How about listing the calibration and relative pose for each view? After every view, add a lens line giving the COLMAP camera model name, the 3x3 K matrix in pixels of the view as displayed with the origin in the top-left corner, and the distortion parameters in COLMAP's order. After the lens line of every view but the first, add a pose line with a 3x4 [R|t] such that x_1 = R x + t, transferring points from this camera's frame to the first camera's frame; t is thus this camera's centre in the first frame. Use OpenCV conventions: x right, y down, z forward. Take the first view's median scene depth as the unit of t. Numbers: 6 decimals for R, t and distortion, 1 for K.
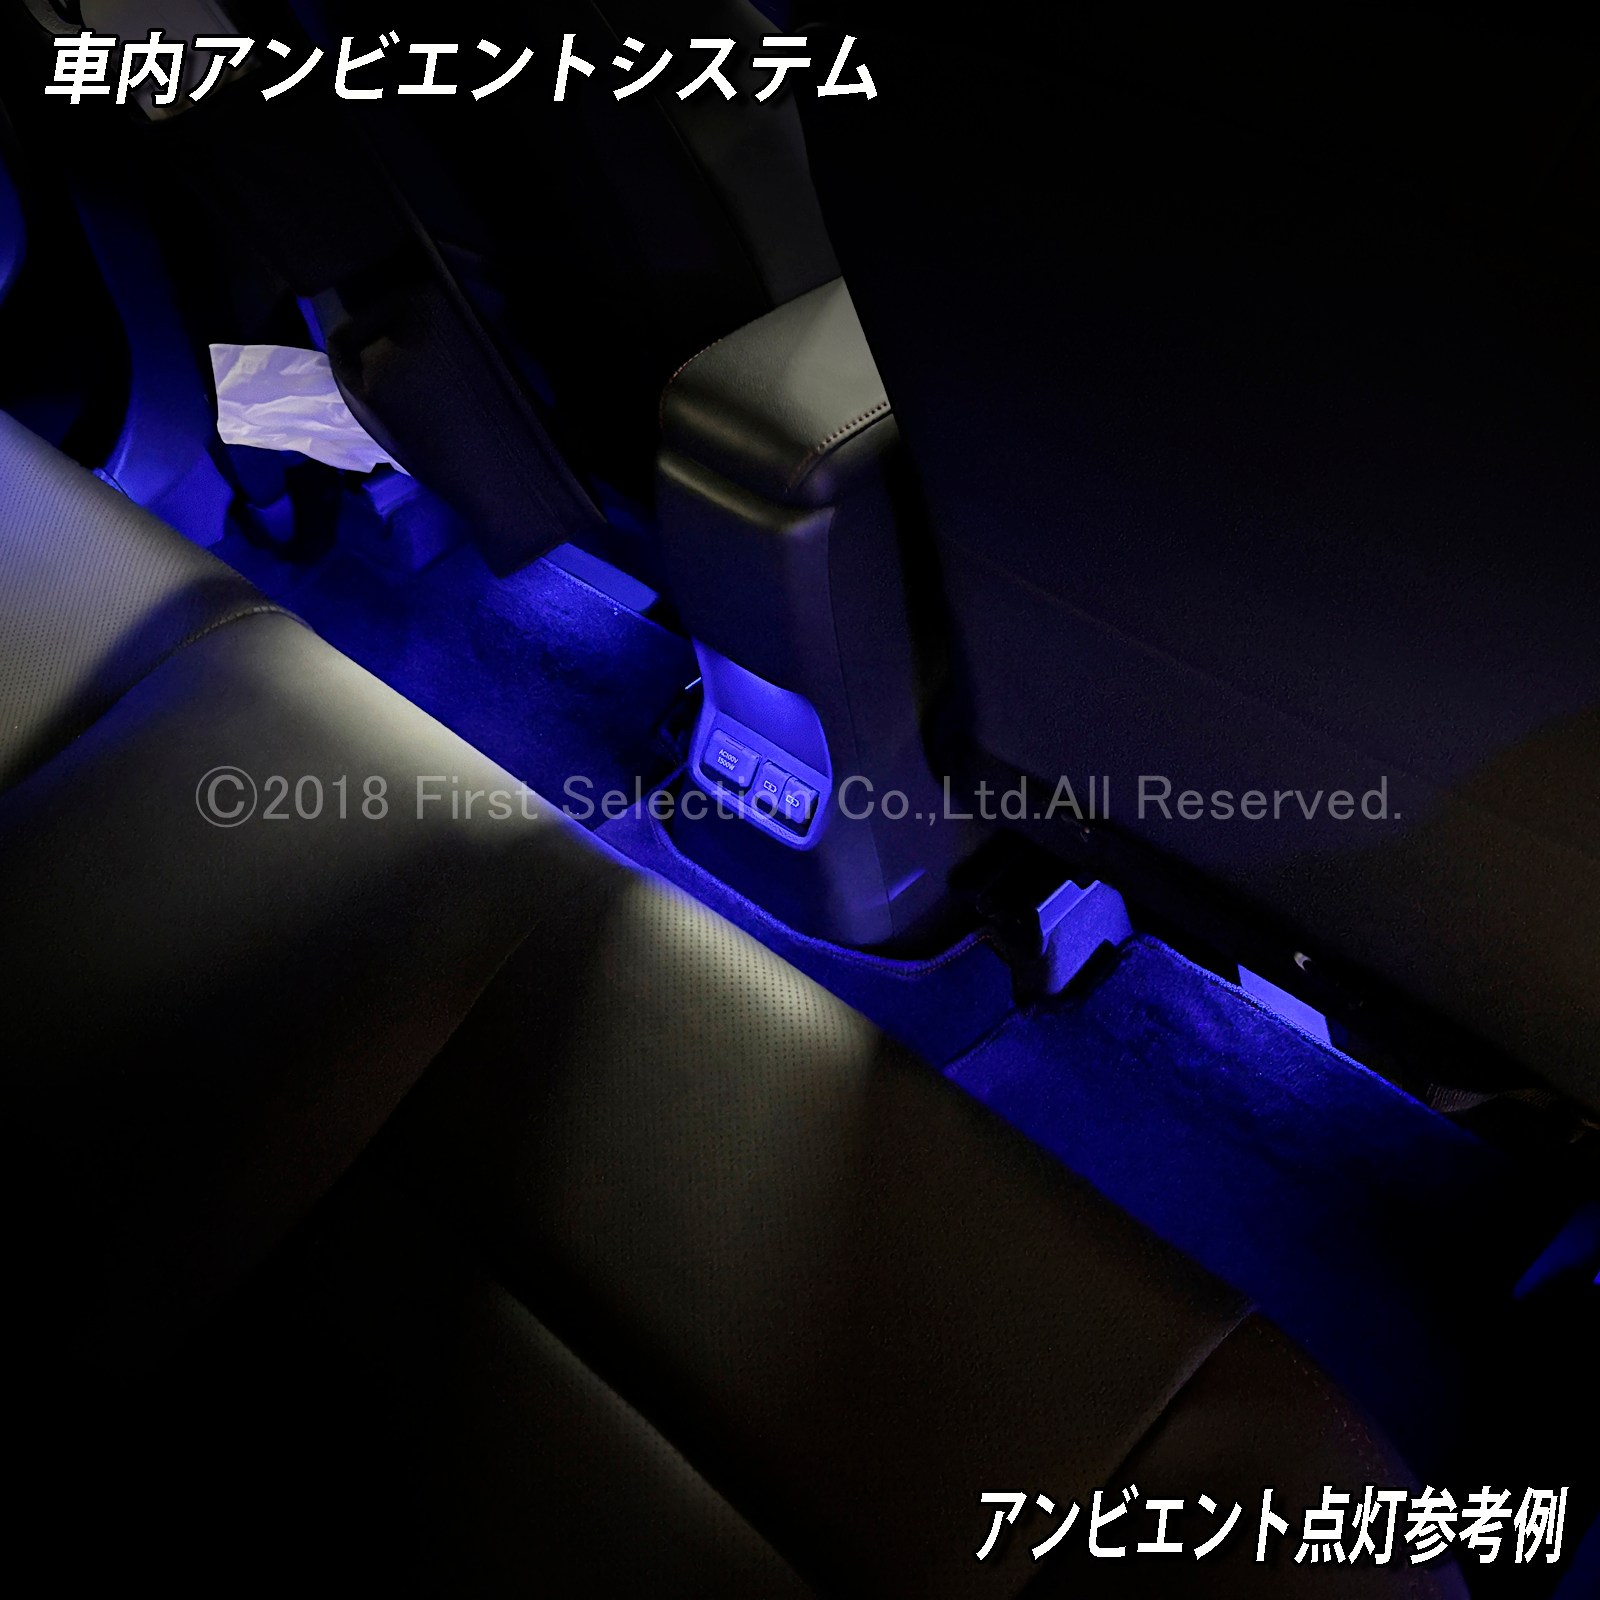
lens RADIAL K [[1891.7, 0, 802.1], [0, 1891.7, 851.5], [0, 0, 1]] dist [0.123620, 0.023811]
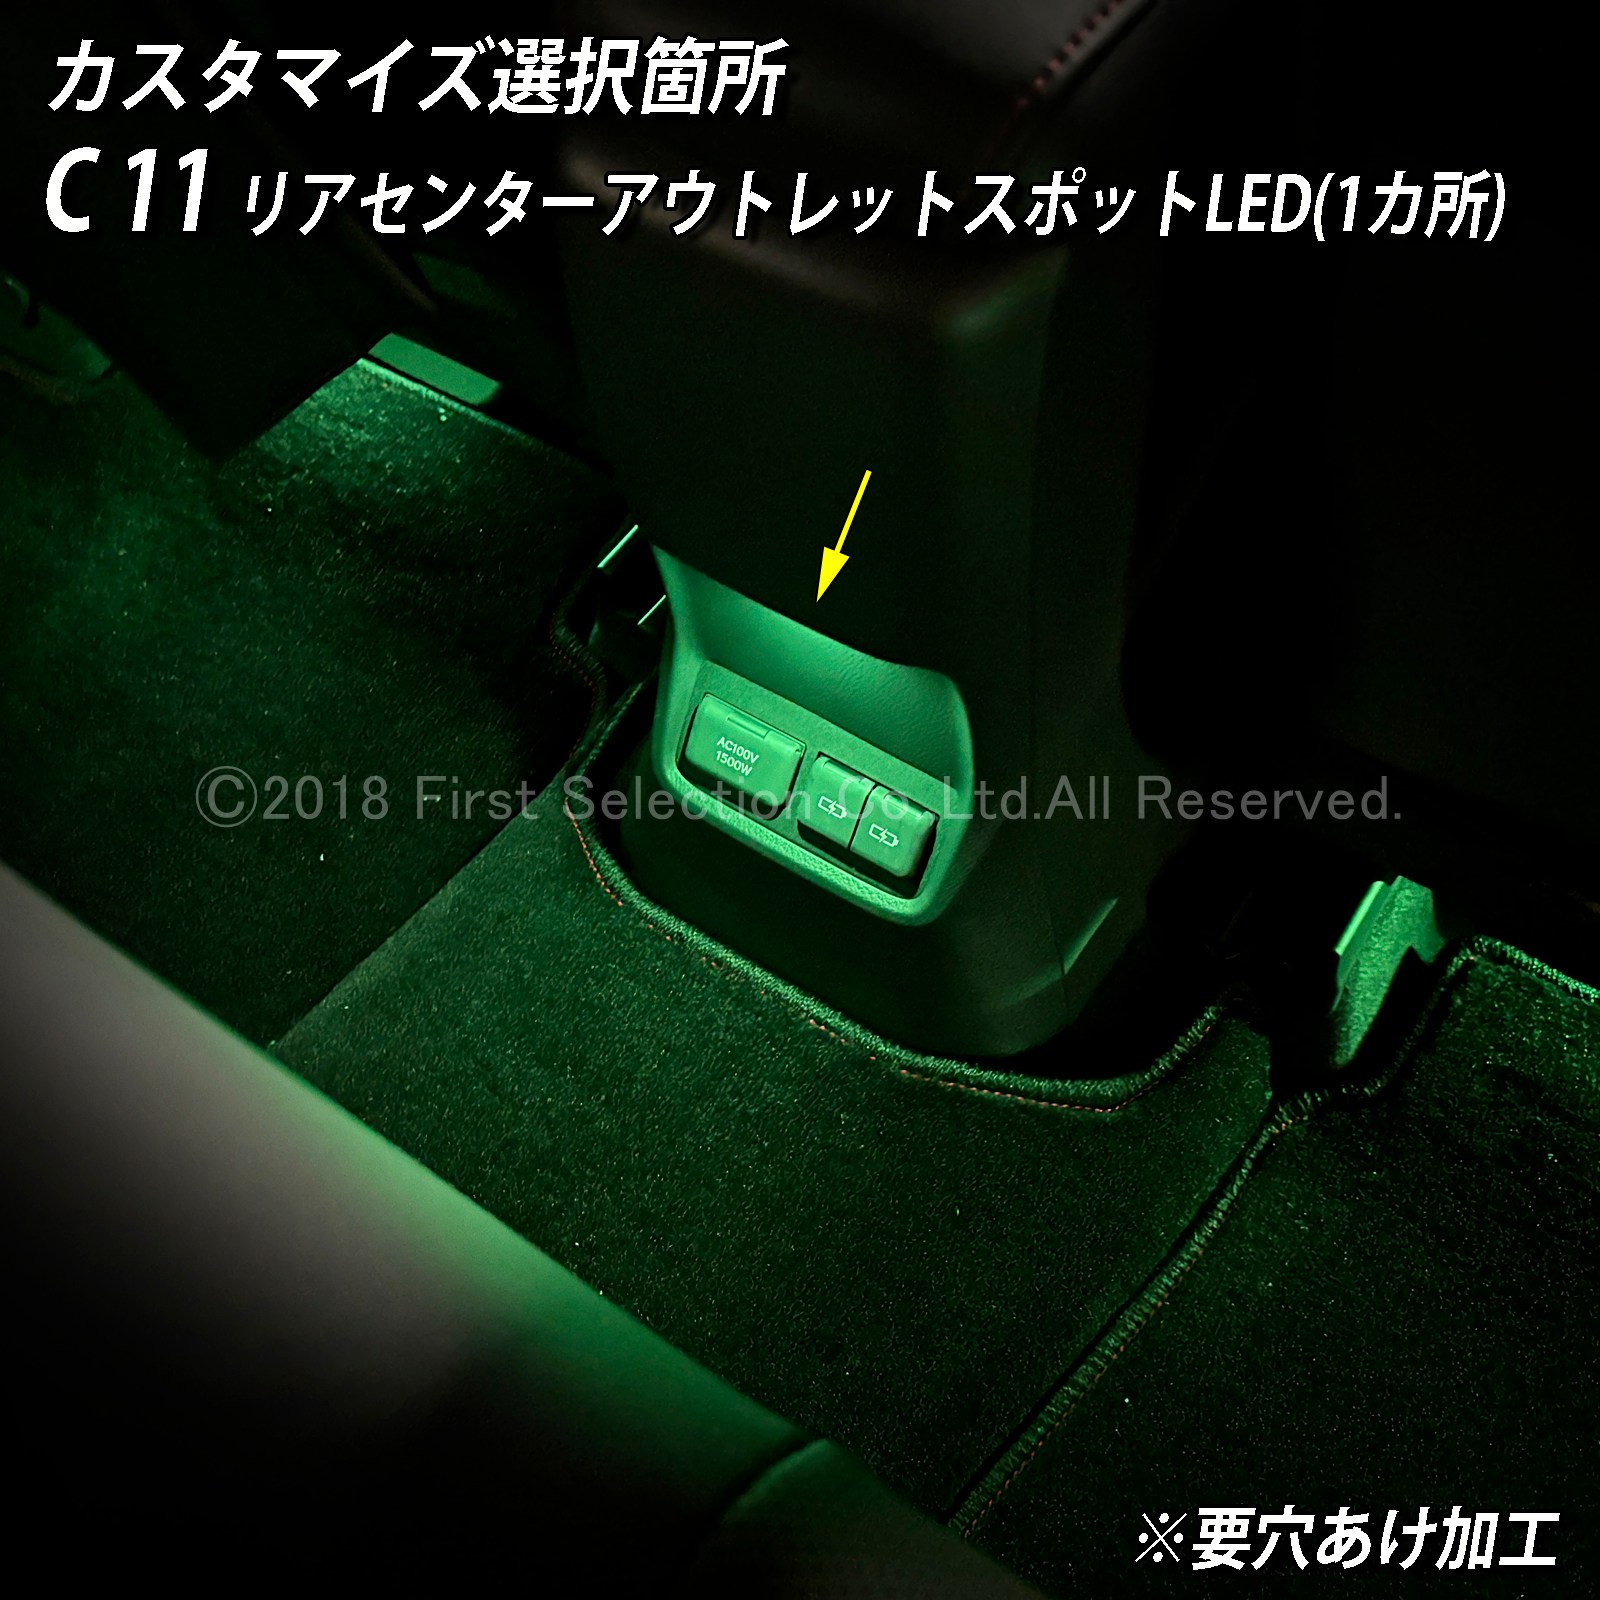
lens RADIAL K [[1891.7, 0, 802.1], [0, 1891.7, 851.5], [0, 0, 1]] dist [0.123620, 0.023811]
pose [[0.989018, -0.127047, 0.075513, -0.063565], [0.113046, 0.979418, 0.167217, -0.106219], [-0.095203, -0.156844, 0.983024, 0.487169]]
